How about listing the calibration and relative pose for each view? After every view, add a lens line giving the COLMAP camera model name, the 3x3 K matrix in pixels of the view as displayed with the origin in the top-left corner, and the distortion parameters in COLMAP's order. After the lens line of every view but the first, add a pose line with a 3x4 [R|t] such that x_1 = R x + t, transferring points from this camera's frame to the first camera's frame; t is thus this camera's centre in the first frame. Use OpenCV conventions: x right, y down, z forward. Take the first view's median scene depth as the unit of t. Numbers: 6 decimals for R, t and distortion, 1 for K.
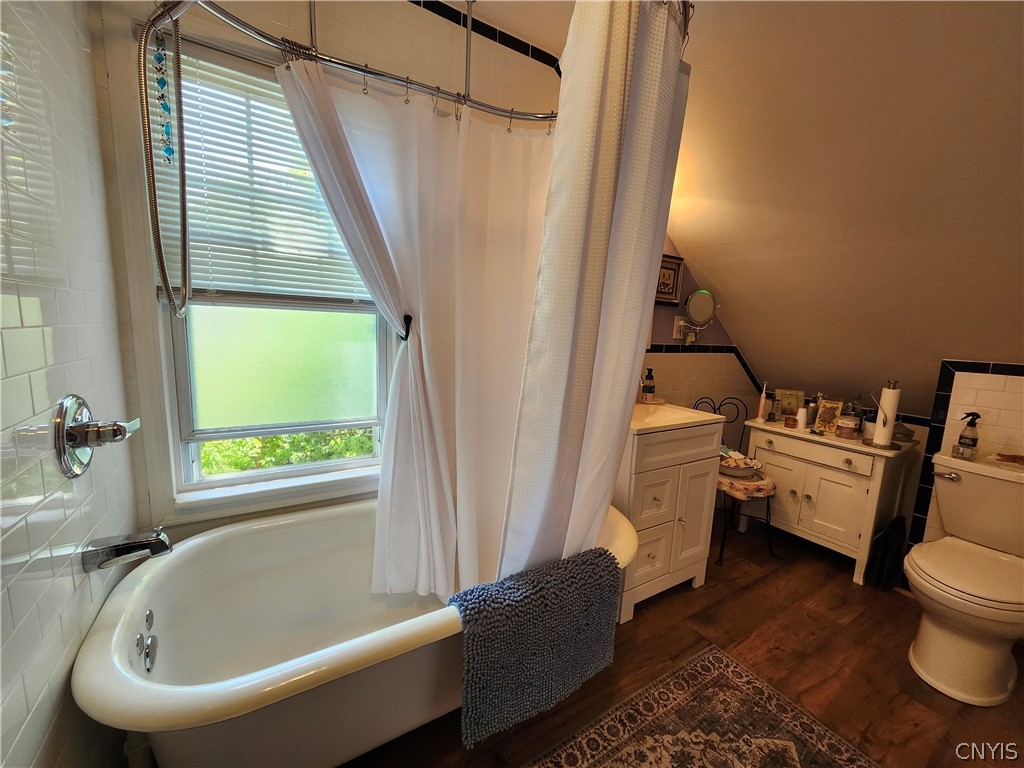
lens RADIAL K [[400.7, 0, 513.3], [0, 400.7, 387.2], [0, 0, 1]] dist [0.000013, 0.000633]
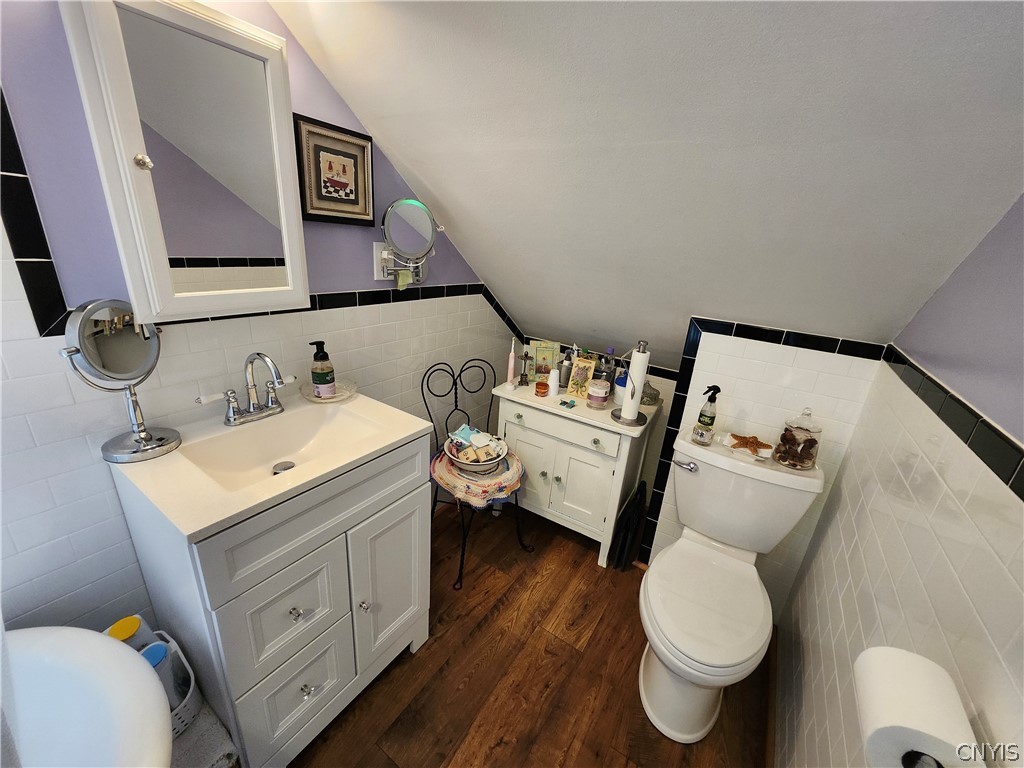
lens RADIAL K [[400.7, 0, 513.3], [0, 400.7, 387.2], [0, 0, 1]] dist [0.000013, 0.000633]
pose [[0.904043, -0.121012, 0.409955, 0.340849], [0.024140, 0.972012, 0.233688, -0.107574], [-0.426760, -0.201368, 0.881661, 0.353344]]
